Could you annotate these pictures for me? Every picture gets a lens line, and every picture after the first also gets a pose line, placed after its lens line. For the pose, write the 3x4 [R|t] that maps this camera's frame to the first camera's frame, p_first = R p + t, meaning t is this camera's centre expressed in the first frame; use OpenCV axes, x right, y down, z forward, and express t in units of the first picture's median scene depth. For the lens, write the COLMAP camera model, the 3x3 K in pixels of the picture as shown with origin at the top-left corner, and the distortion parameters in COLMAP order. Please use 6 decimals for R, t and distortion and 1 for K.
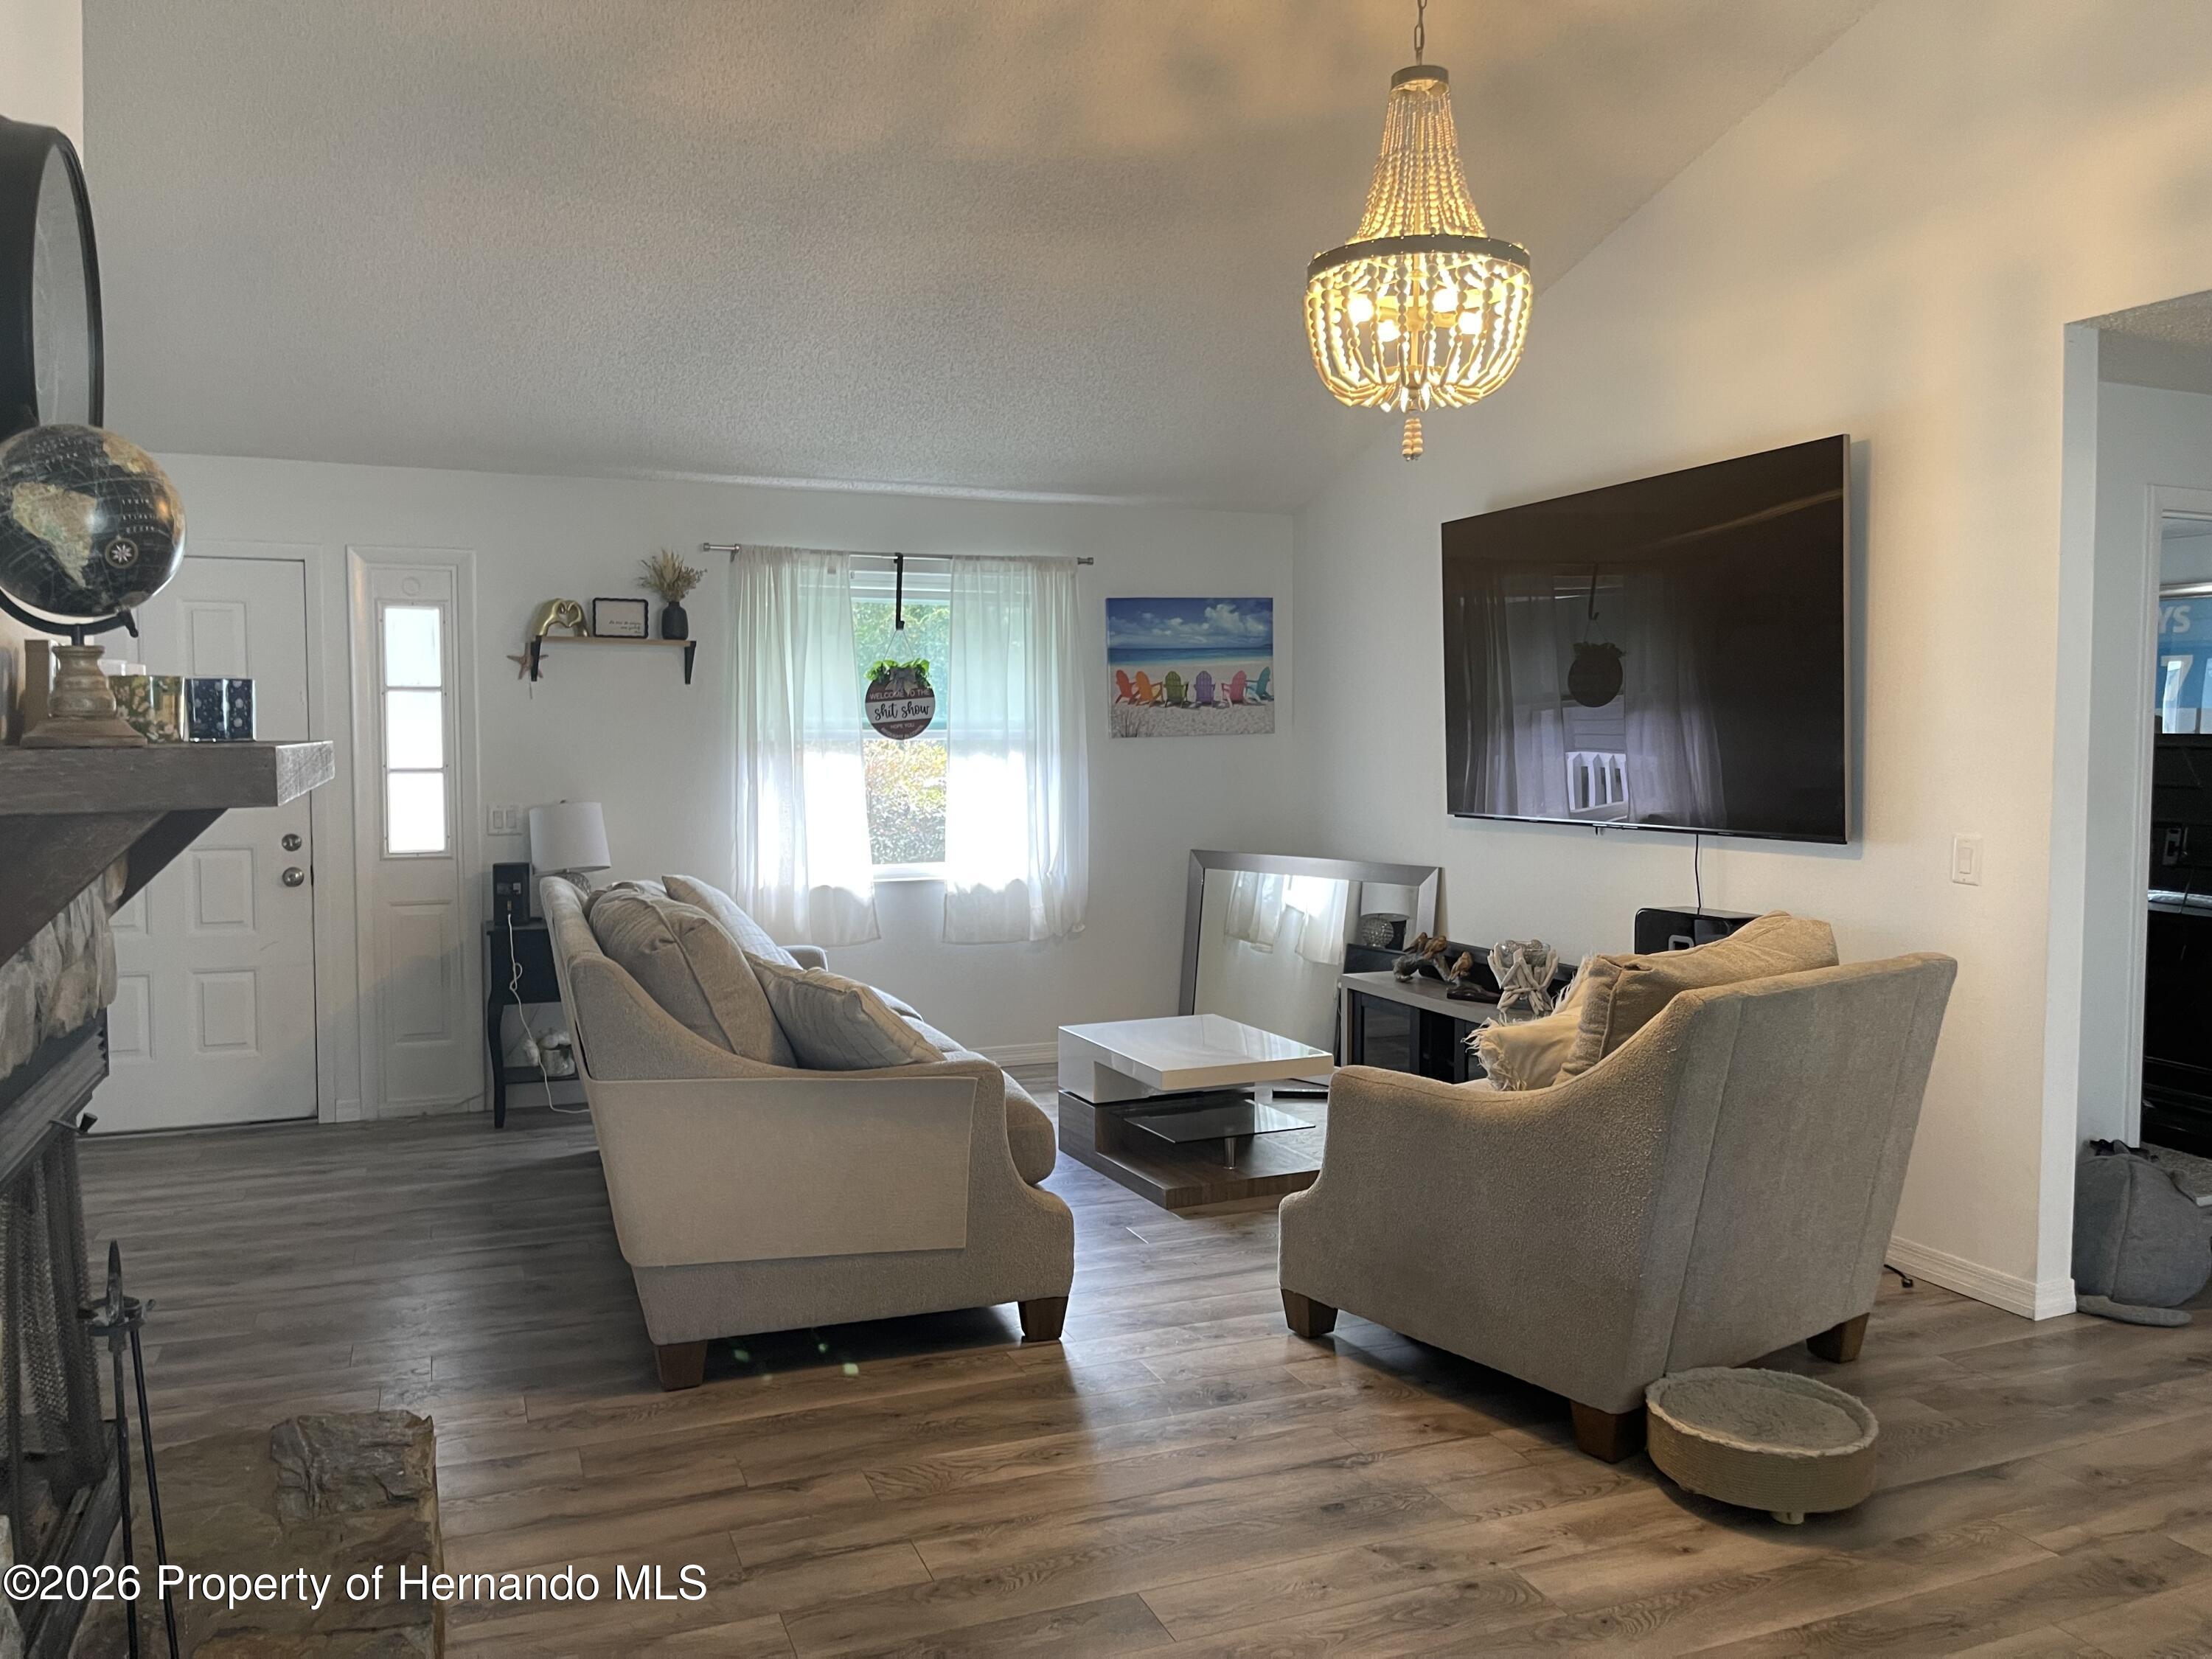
lens RADIAL K [[1682.6, 0, 1101.9], [0, 1682.6, 826.6], [0, 0, 1]] dist [0.077041, -0.103694]
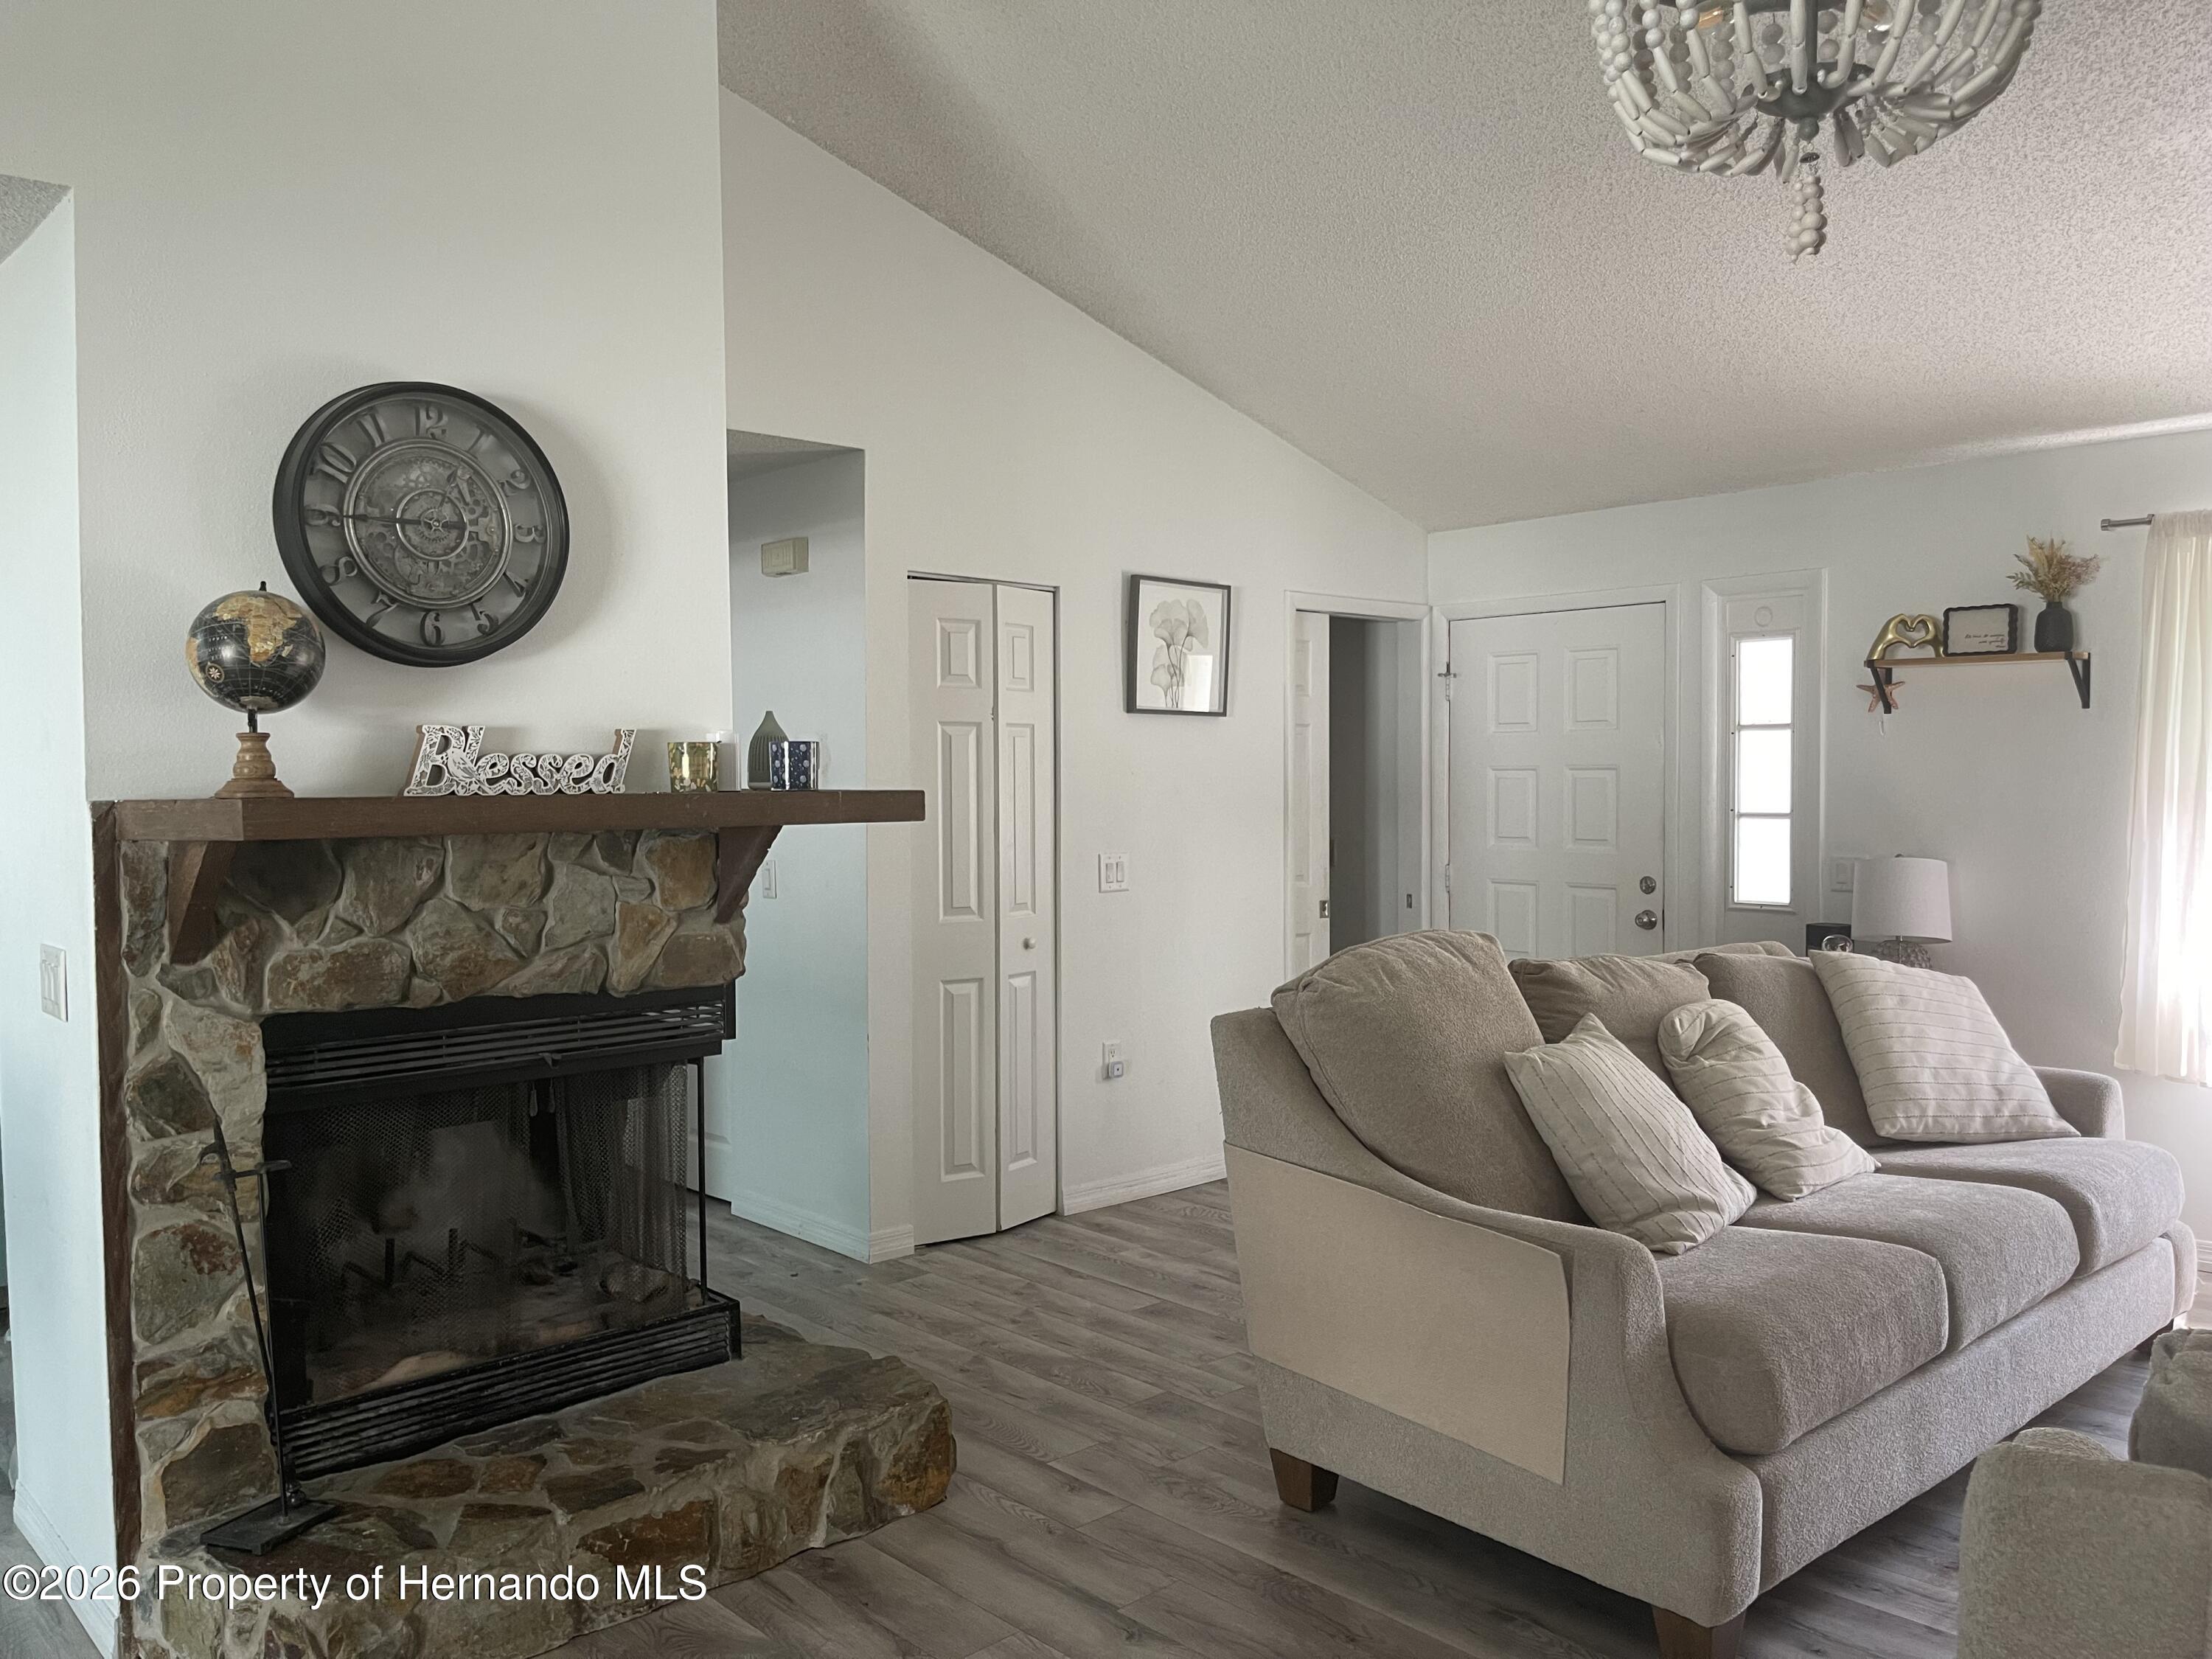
lens RADIAL K [[1682.6, 0, 1108.0], [0, 1682.6, 829.1], [0, 0, 1]] dist [0.077041, -0.103694]
pose [[0.366051, 0.028658, -0.930153, 0.270214], [-0.045147, 0.998896, 0.013009, -0.018061], [0.929499, 0.037231, 0.366941, 0.277858]]
